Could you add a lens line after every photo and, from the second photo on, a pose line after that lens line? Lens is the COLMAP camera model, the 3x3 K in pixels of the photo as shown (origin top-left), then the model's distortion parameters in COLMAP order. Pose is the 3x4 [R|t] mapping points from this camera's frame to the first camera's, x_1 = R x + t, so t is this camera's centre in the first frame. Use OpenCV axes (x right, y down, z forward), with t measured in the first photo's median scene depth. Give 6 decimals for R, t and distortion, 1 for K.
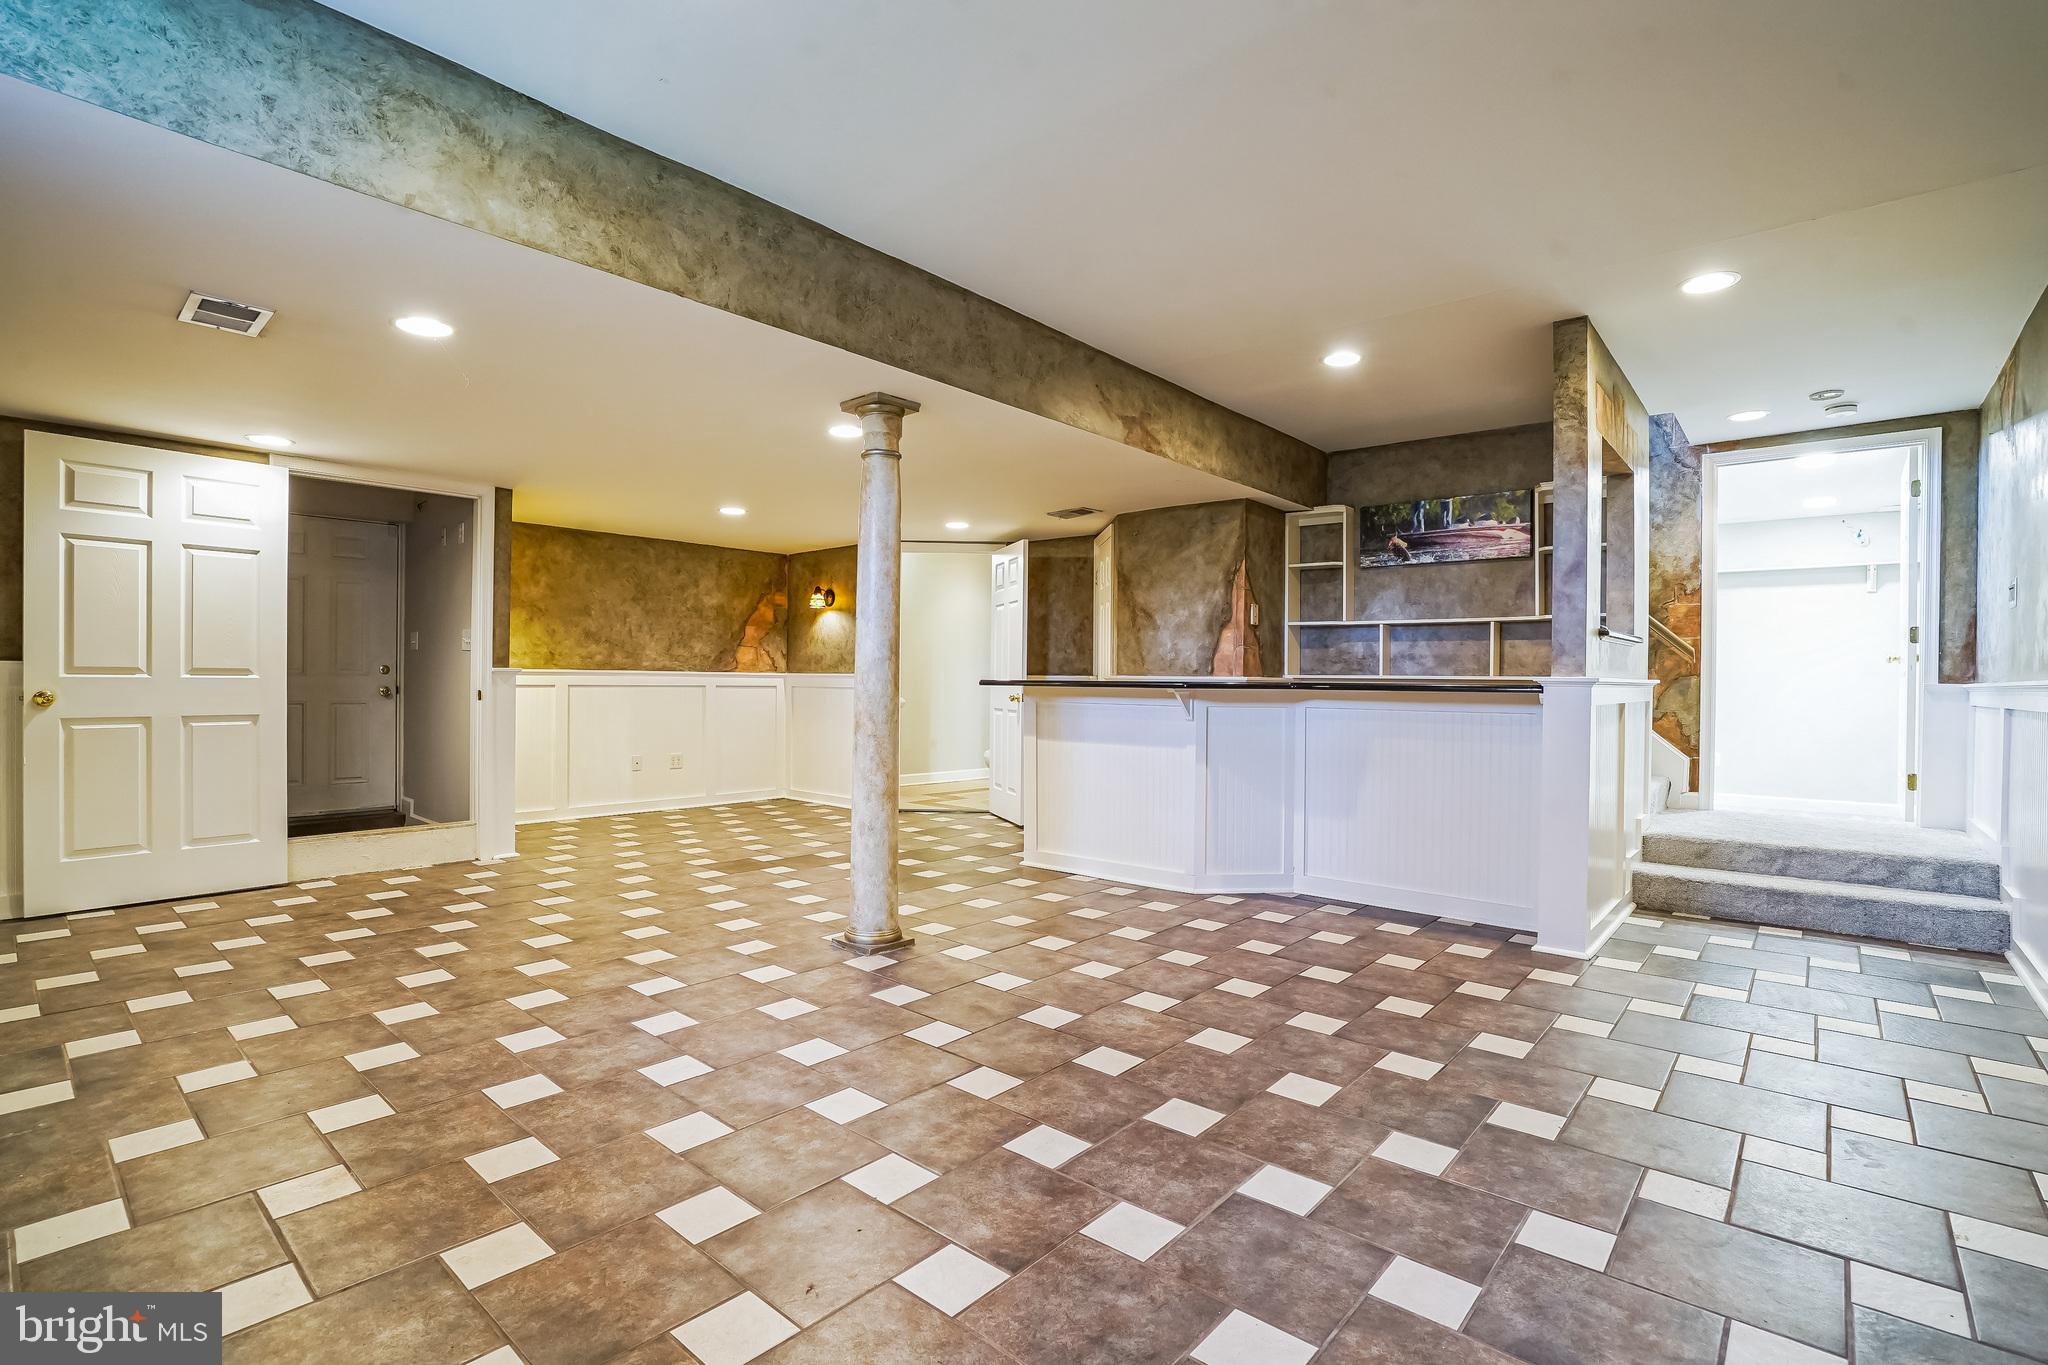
lens RADIAL K [[959.9, 0, 1019.3], [0, 959.9, 671.6], [0, 0, 1]] dist [-0.064556, 0.029994]
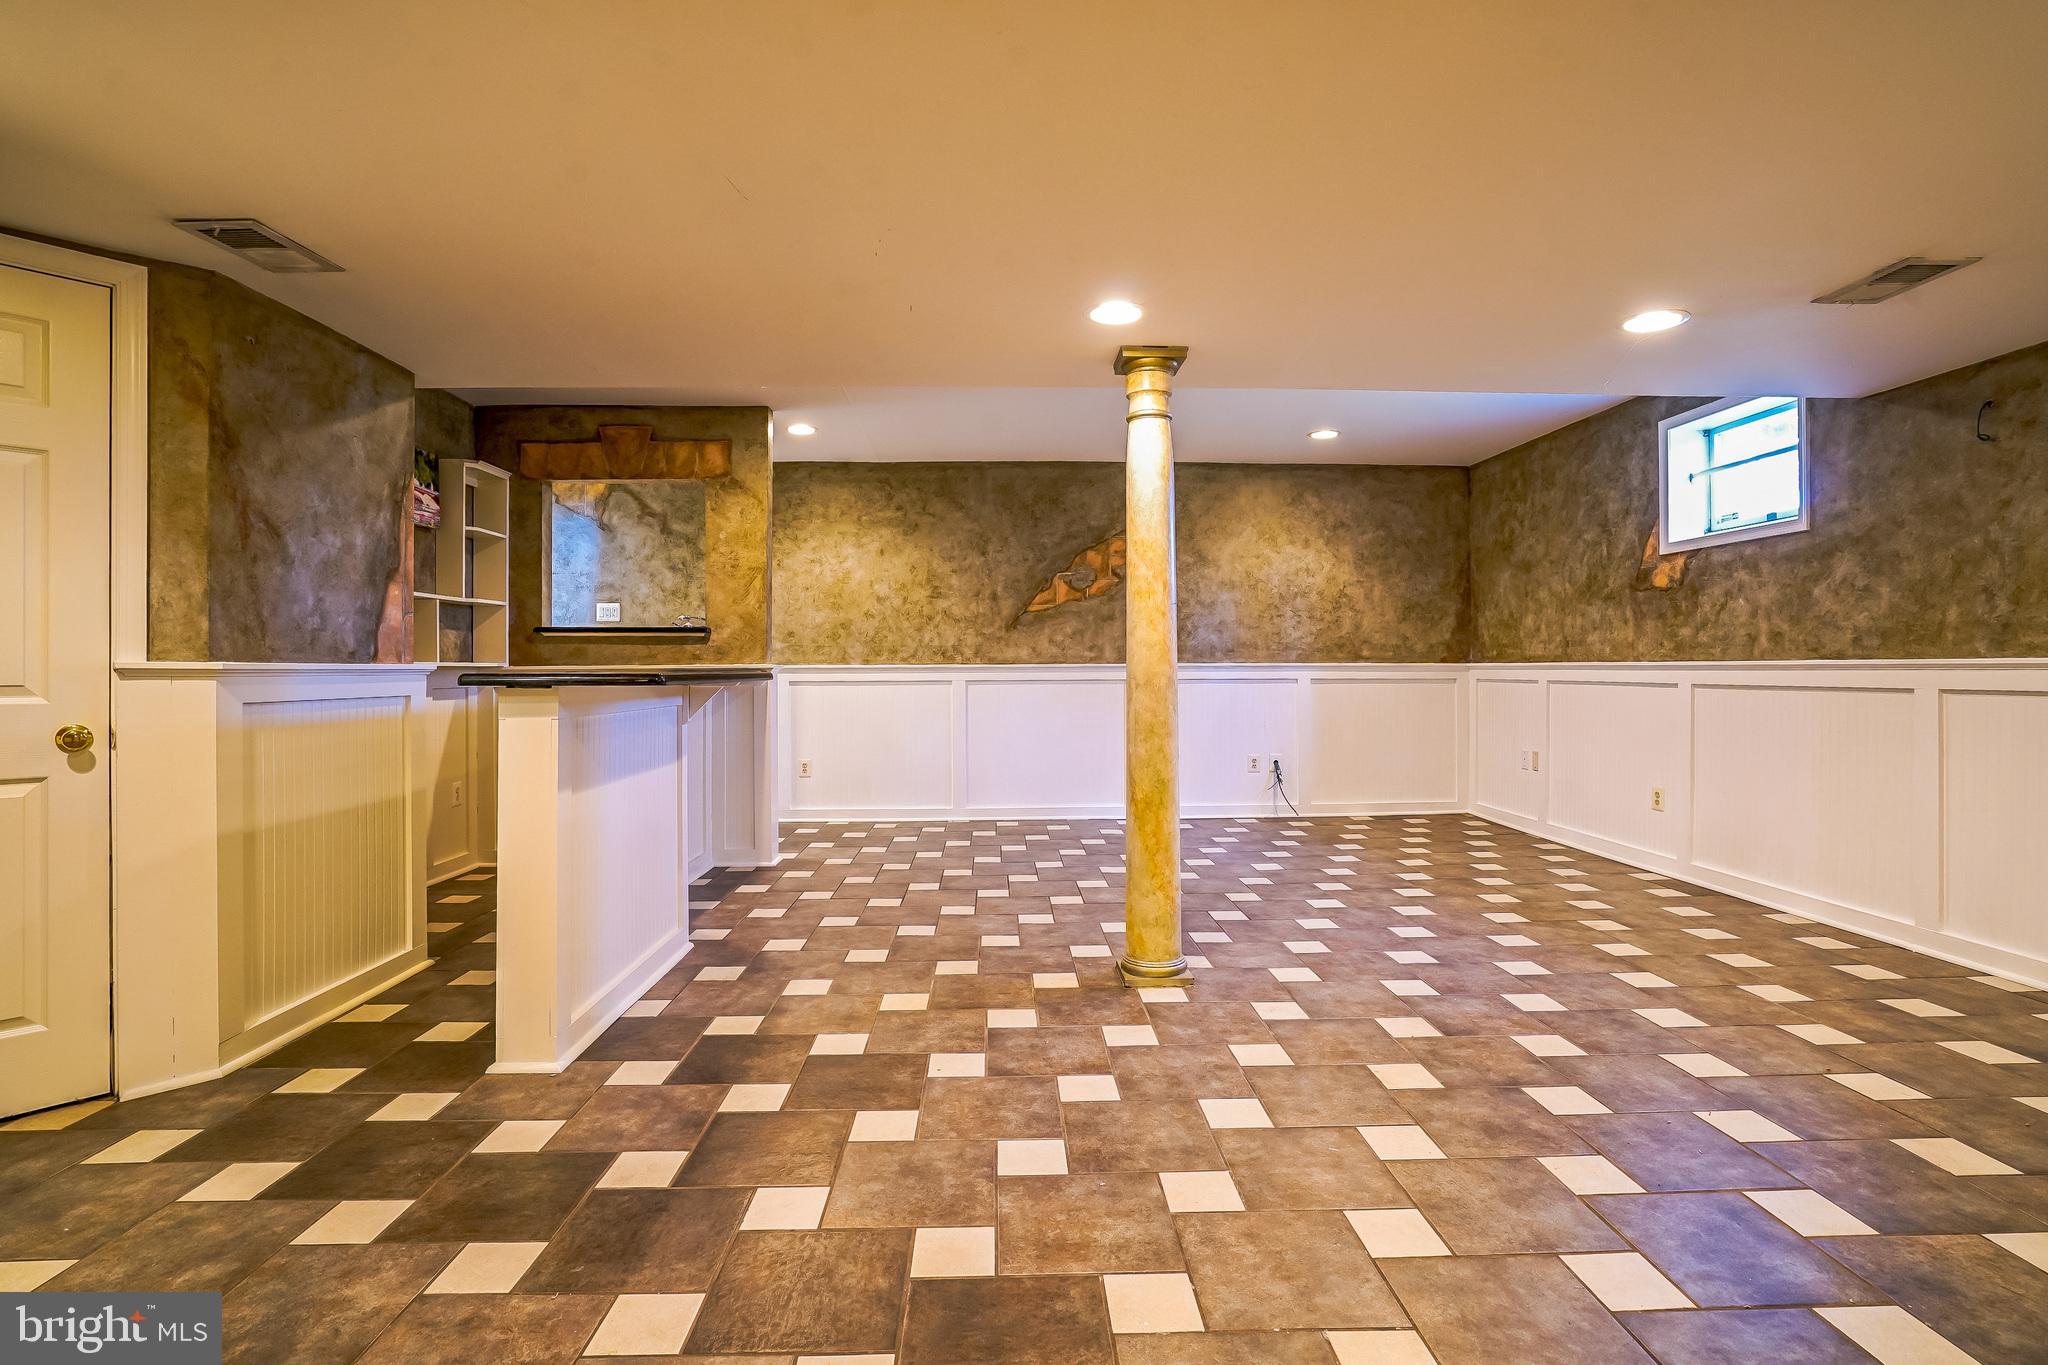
lens RADIAL K [[959.9, 0, 1019.3], [0, 959.9, 671.6], [0, 0, 1]] dist [-0.064556, 0.029994]
pose [[-0.677272, -0.011379, 0.735645, -0.483509], [-0.009969, 0.999931, 0.006289, 0.002602], [-0.735665, -0.003074, -0.677338, 1.149132]]
